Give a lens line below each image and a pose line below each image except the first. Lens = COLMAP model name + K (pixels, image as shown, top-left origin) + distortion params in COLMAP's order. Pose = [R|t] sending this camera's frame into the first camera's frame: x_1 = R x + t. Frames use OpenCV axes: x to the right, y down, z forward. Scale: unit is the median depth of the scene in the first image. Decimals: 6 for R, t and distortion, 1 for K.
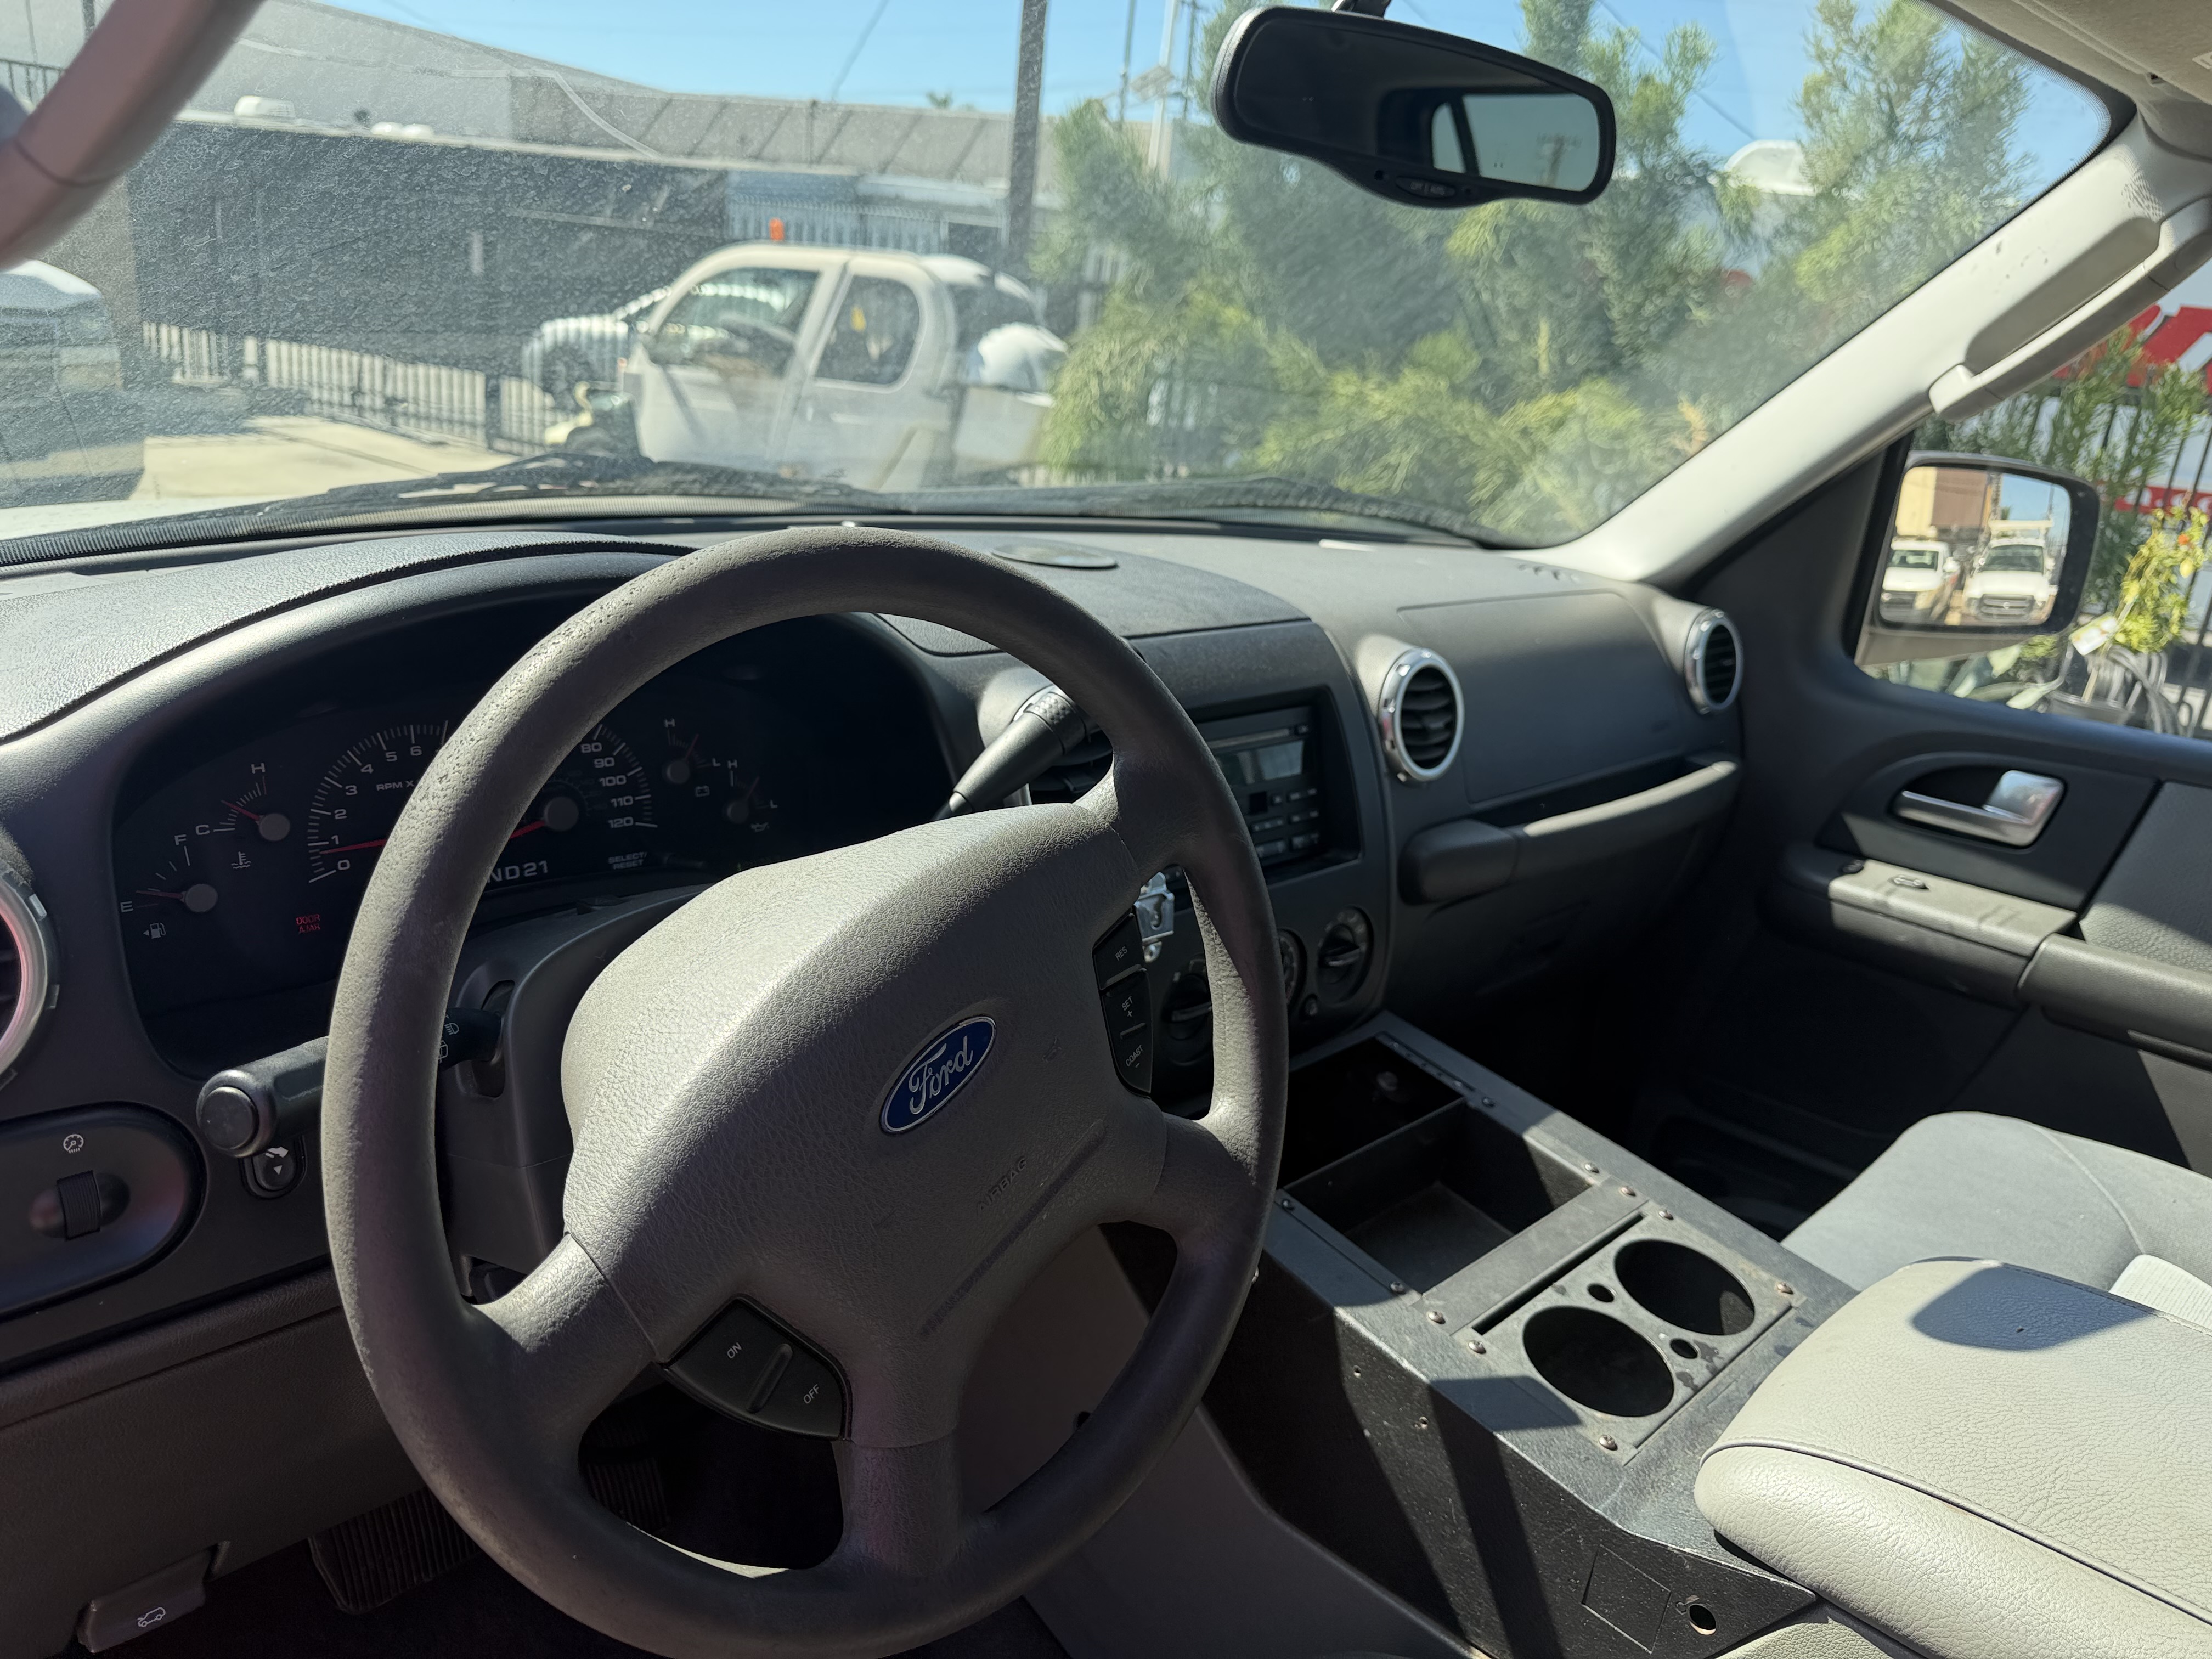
lens RADIAL K [[1604.5, 0, 1106.0], [0, 1604.5, 829.5], [0, 0, 1]] dist [0.000853, -0.003404]
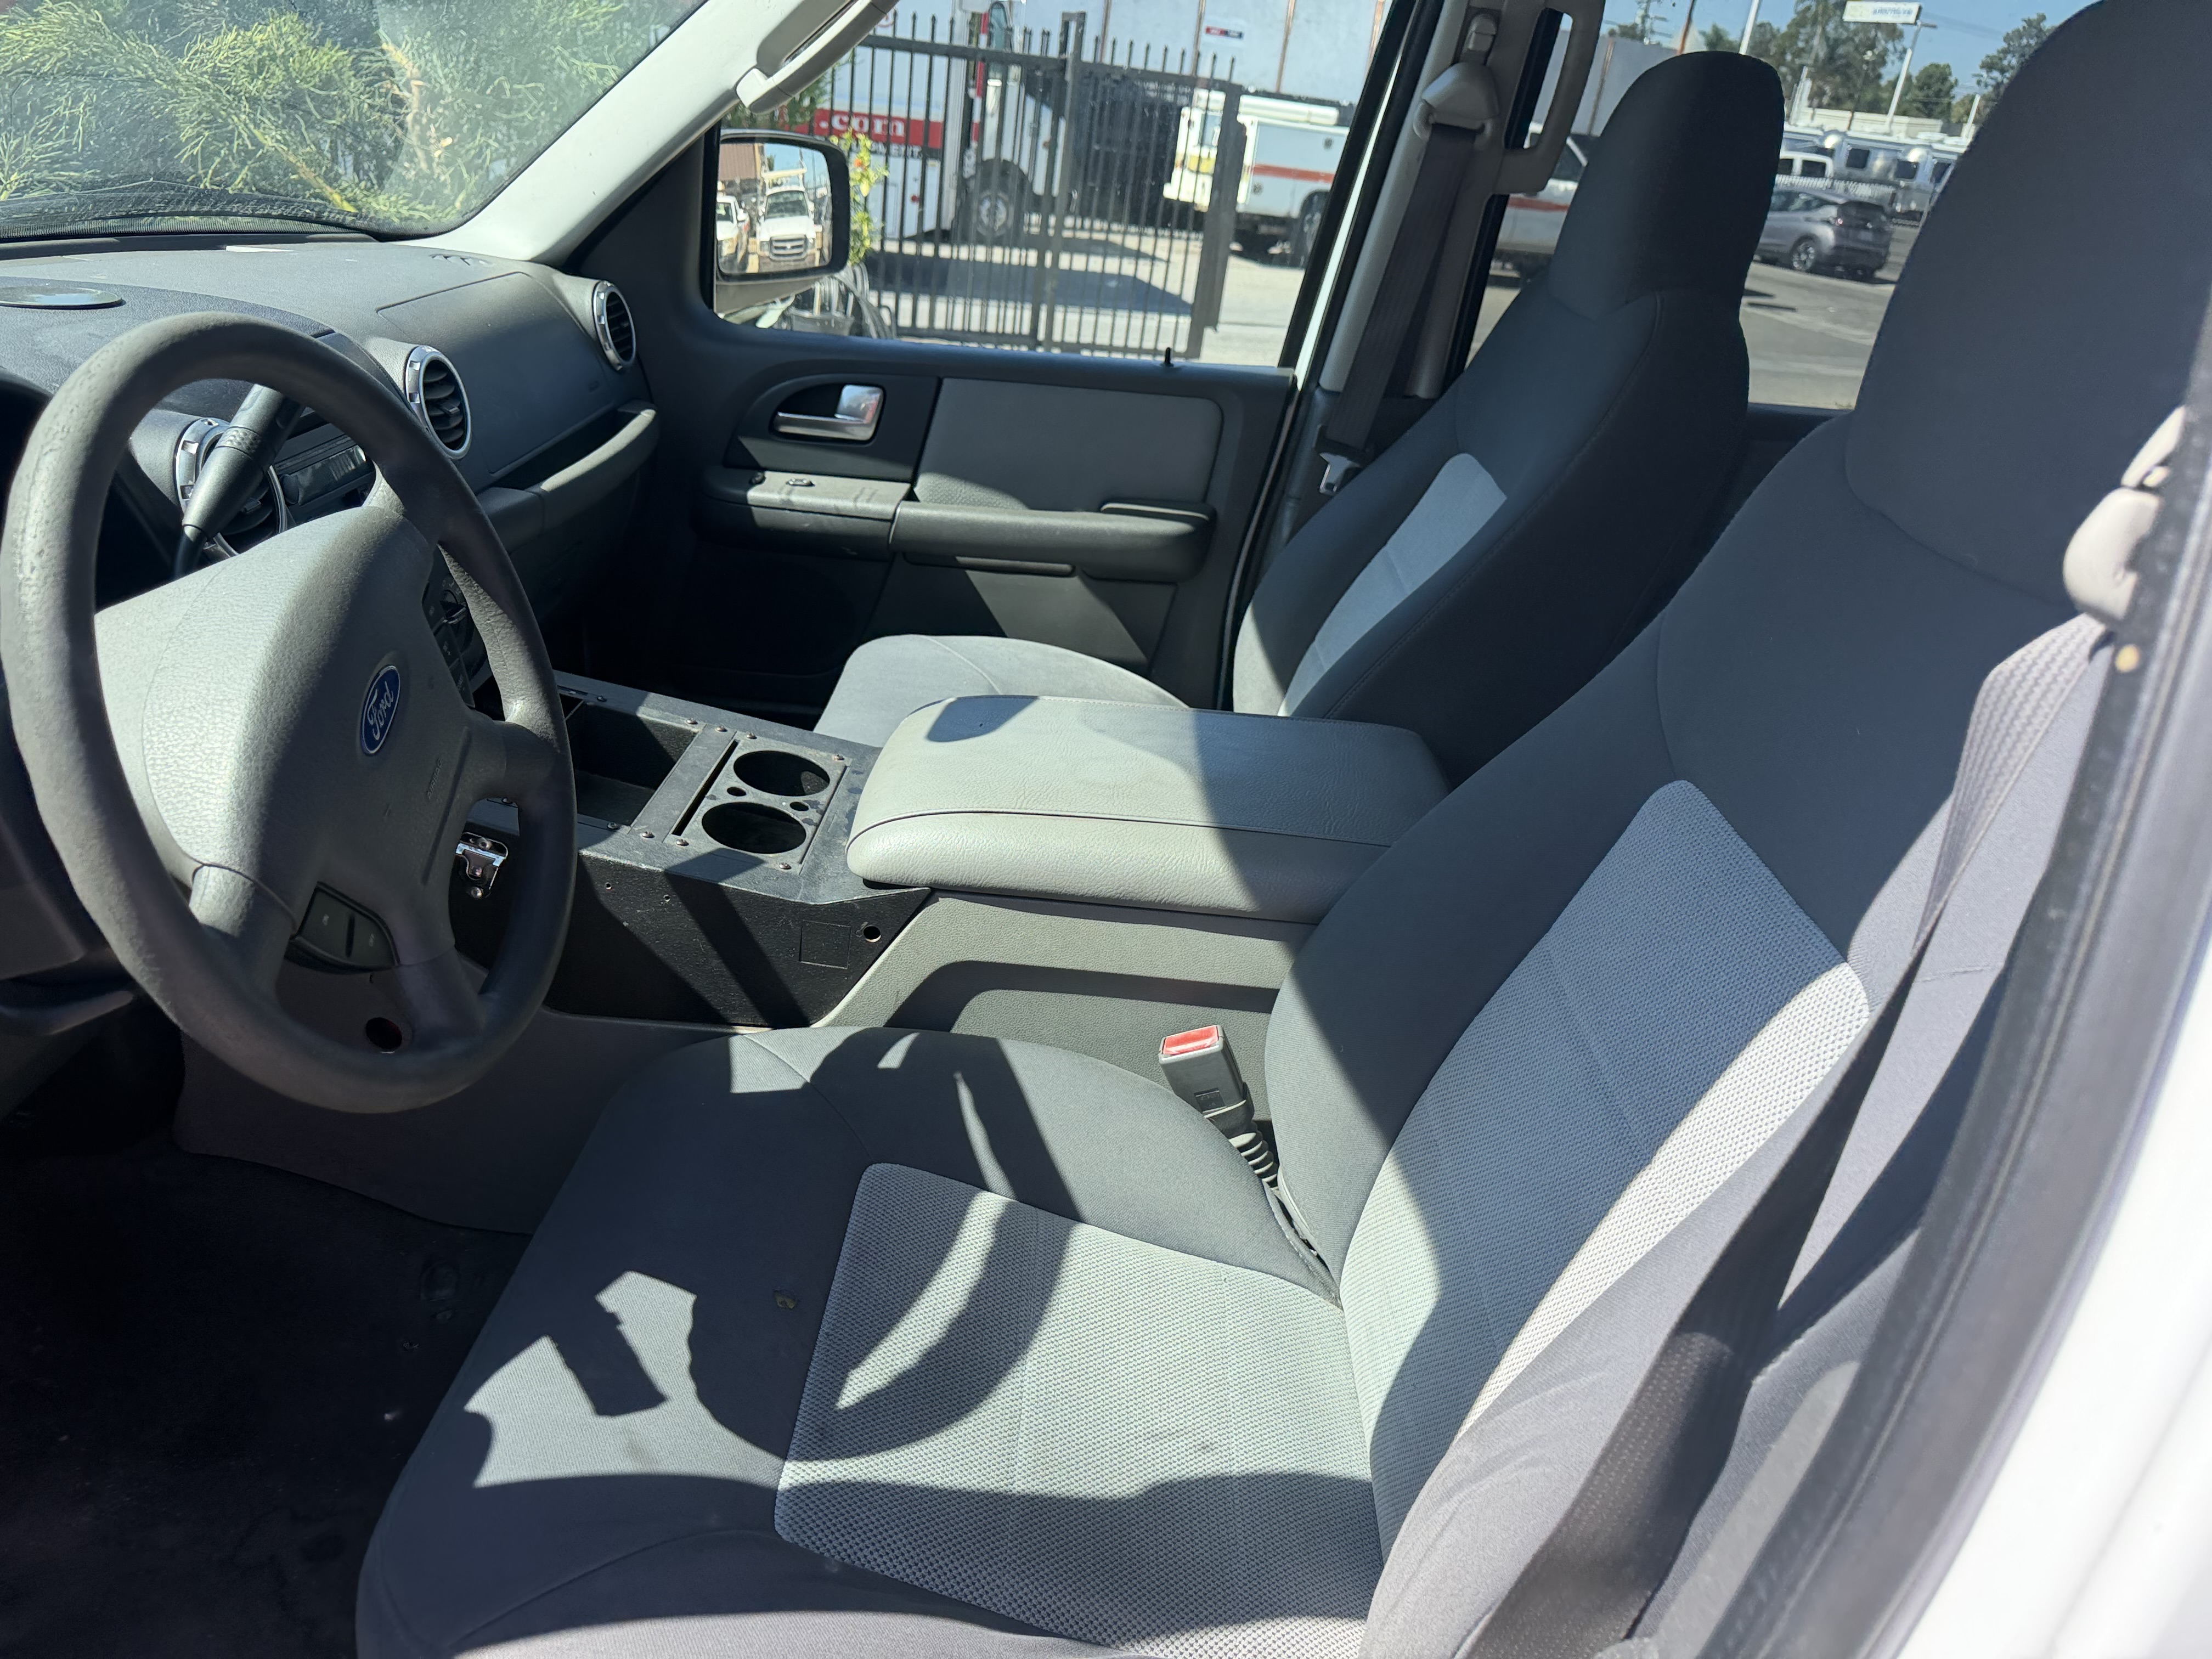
lens RADIAL K [[1604.5, 0, 1106.0], [0, 1604.5, 829.5], [0, 0, 1]] dist [0.000853, -0.003404]
pose [[0.740701, -0.300512, 0.600878, -0.197520], [0.169158, 0.948990, 0.266089, -0.004719], [-0.650191, -0.095449, 0.753752, -0.189667]]
